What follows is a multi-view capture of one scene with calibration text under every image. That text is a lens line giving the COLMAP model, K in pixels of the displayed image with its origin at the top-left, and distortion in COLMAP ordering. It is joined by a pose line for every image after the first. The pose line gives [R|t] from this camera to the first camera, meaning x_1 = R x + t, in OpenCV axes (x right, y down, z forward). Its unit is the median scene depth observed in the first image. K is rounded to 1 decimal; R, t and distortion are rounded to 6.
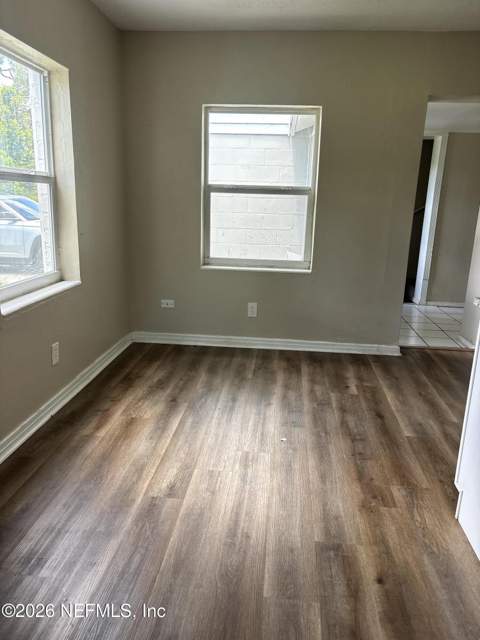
lens RADIAL K [[484.2, 0, 240.5], [0, 484.2, 320.1], [0, 0, 1]] dist [0.014083, -0.003617]
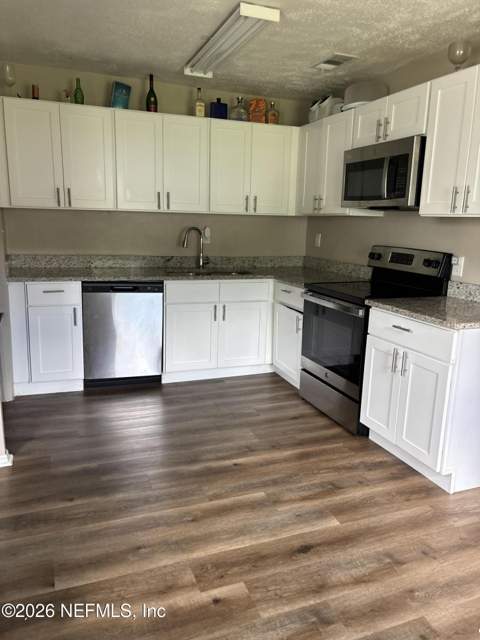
lens RADIAL K [[484.2, 0, 238.8], [0, 484.2, 321.4], [0, 0, 1]] dist [0.014083, -0.003617]
pose [[-0.449806, -0.230326, 0.862916, -0.176021], [0.180421, 0.922822, 0.340363, -0.318920], [-0.874713, 0.308786, -0.373535, 1.092082]]
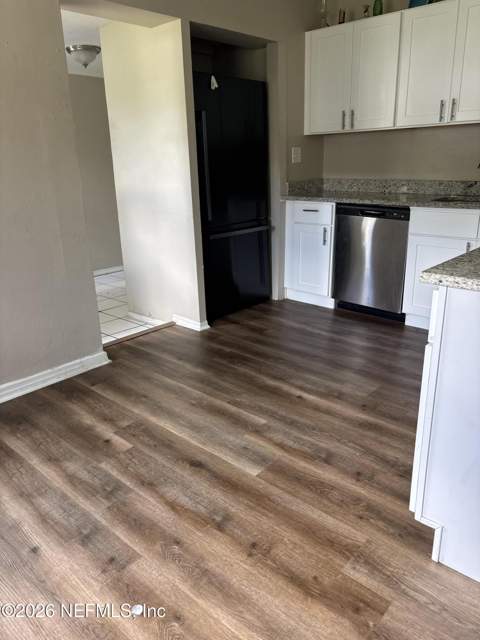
lens RADIAL K [[484.2, 0, 240.3], [0, 484.2, 319.1], [0, 0, 1]] dist [0.014083, -0.003617]
pose [[0.595433, -0.293873, 0.747728, -0.115590], [0.240418, 0.953227, 0.183188, -0.097483], [-0.766589, 0.070691, 0.638235, 0.435489]]
